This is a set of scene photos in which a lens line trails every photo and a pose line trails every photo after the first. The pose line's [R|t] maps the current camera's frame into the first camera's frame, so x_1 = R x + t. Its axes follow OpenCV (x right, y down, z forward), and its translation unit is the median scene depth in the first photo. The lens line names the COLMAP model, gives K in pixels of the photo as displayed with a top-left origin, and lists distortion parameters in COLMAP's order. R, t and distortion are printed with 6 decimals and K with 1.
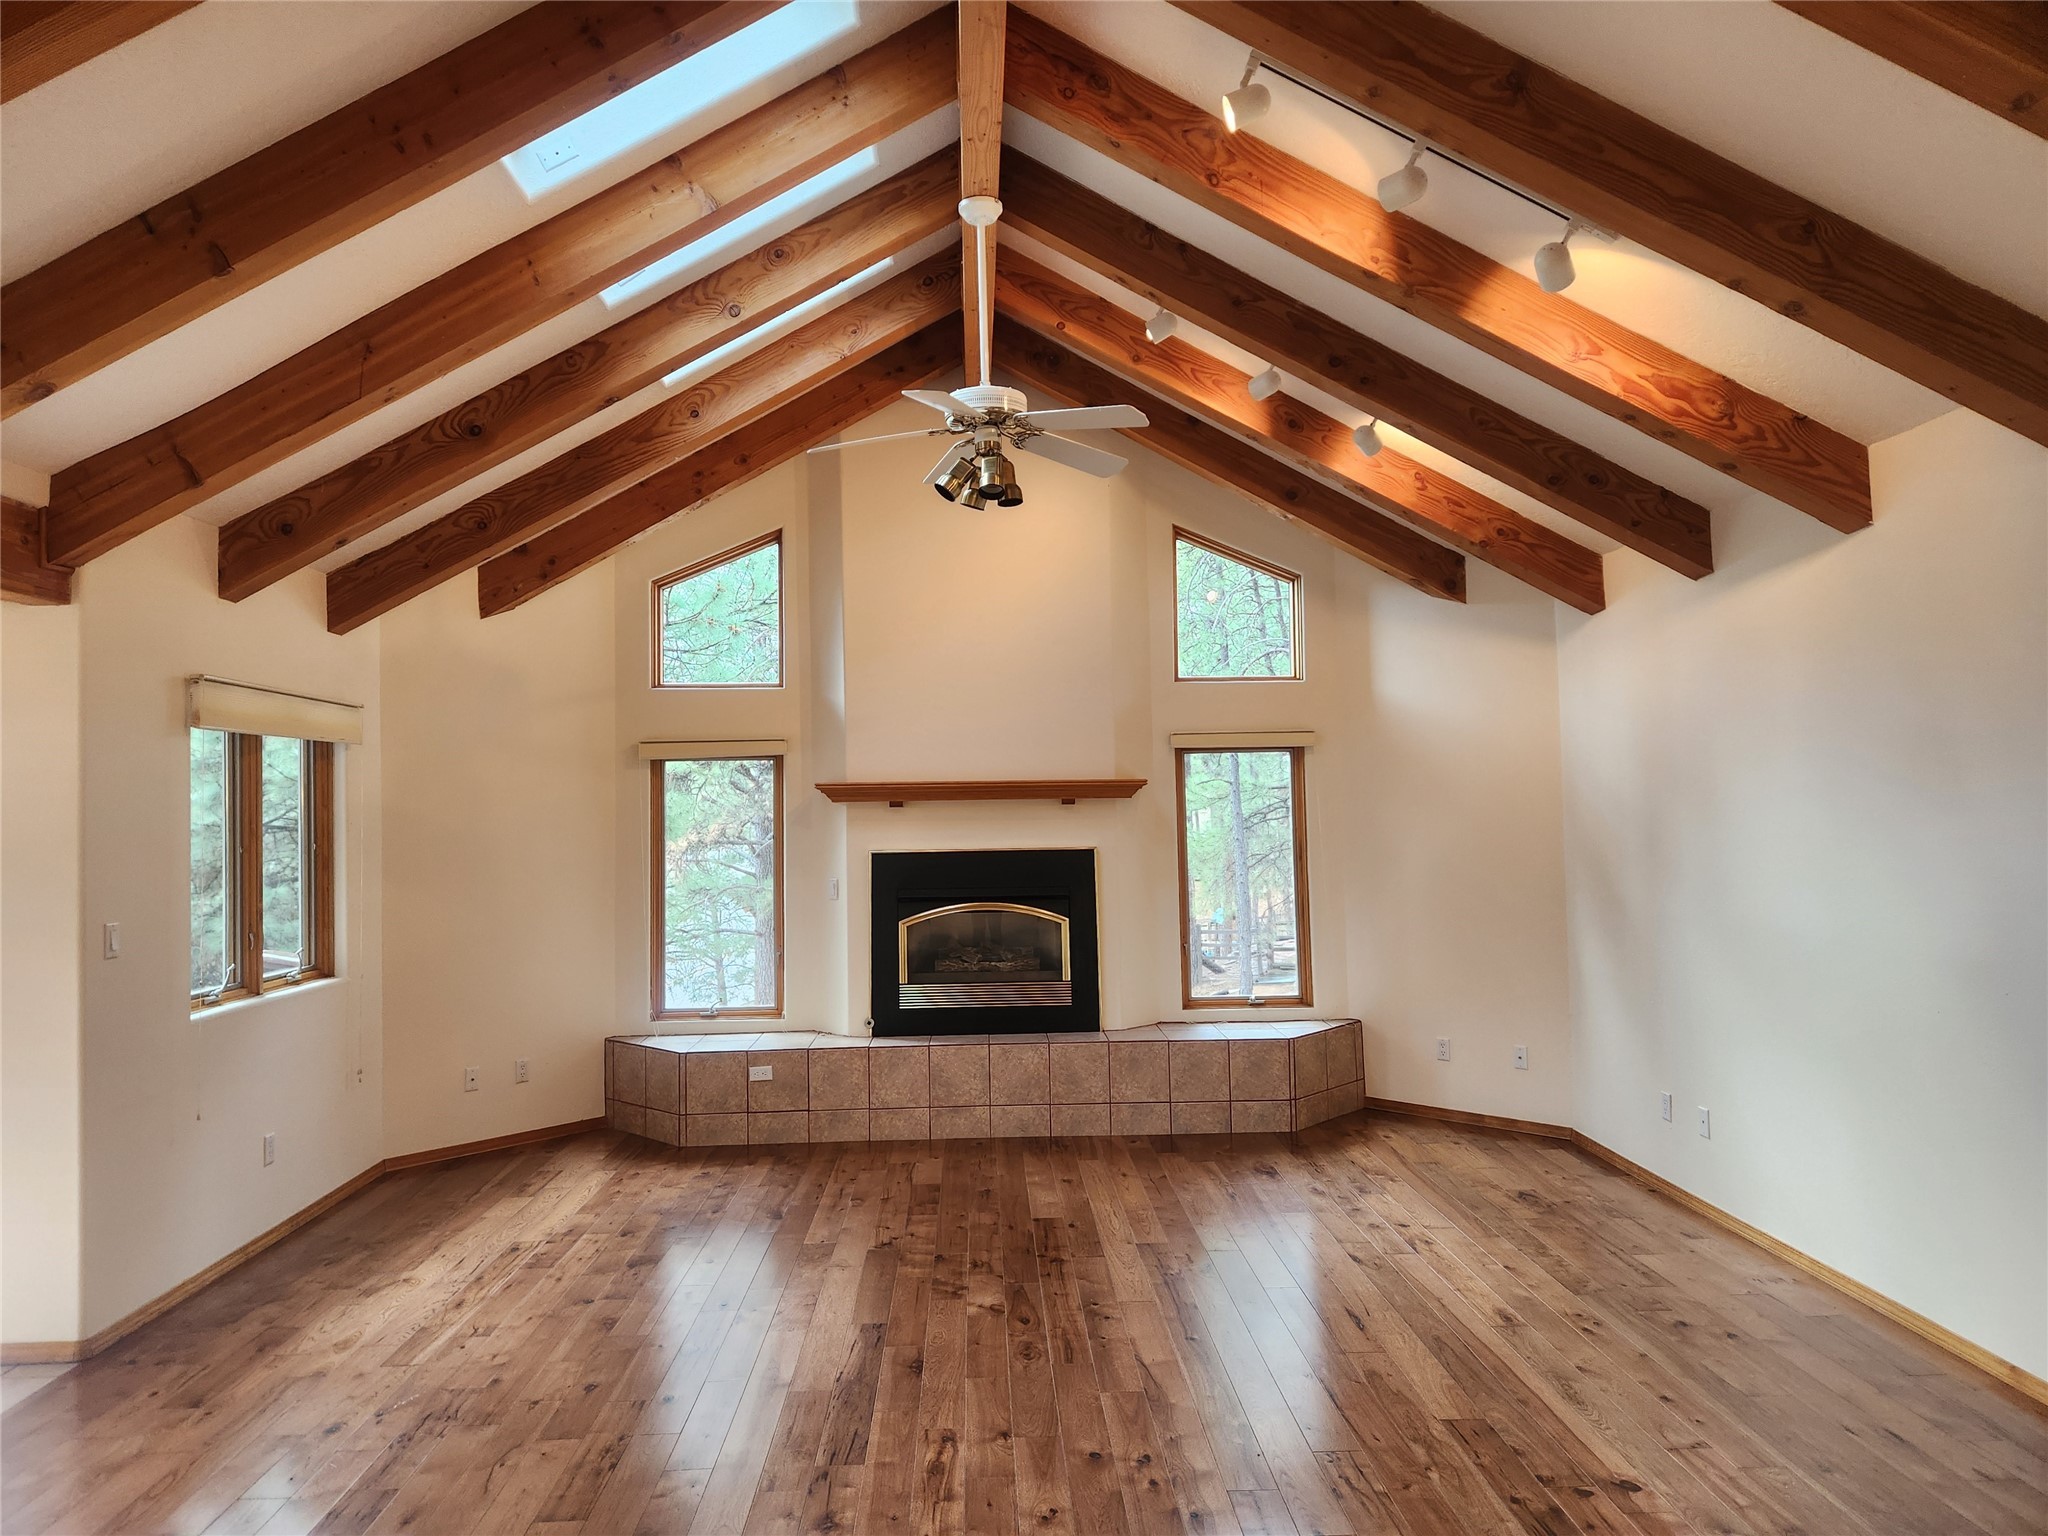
lens RADIAL K [[1355.2, 0, 1024.0], [0, 1355.2, 768.0], [0, 0, 1]] dist [0.094414, -0.088366]
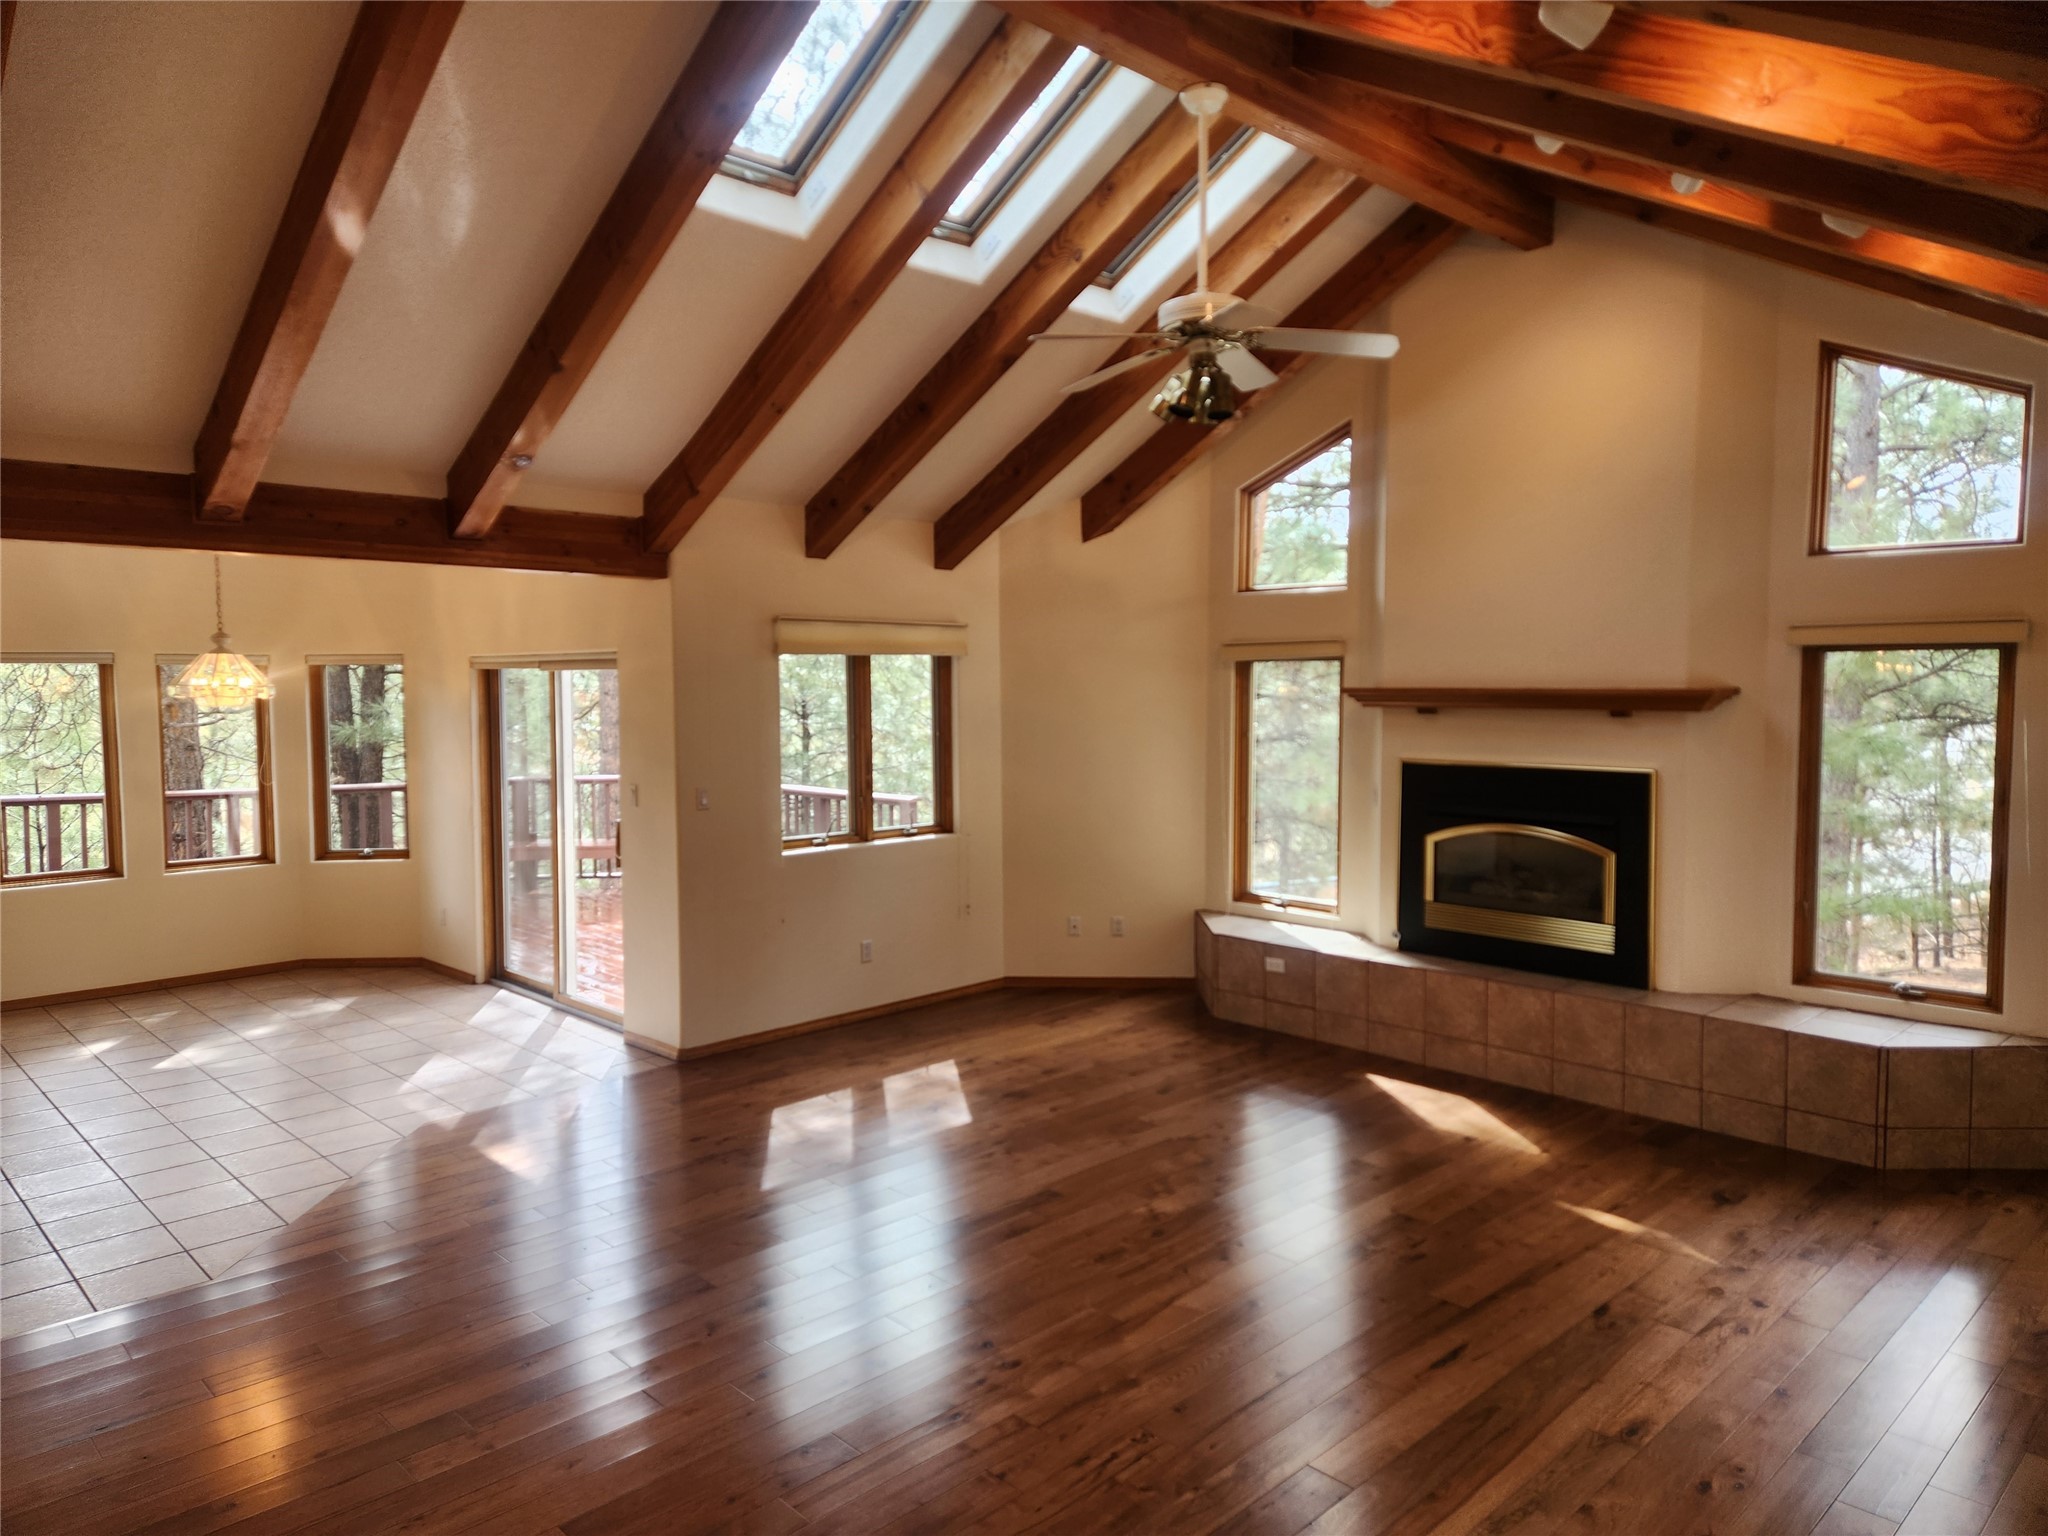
lens RADIAL K [[1355.2, 0, 1024.0], [0, 1355.2, 768.0], [0, 0, 1]] dist [0.094414, -0.088366]
pose [[0.668931, 0.063493, -0.740608, 0.435165], [0.014201, 0.995072, 0.098136, -0.031502], [0.743189, -0.076164, 0.664733, 0.171641]]
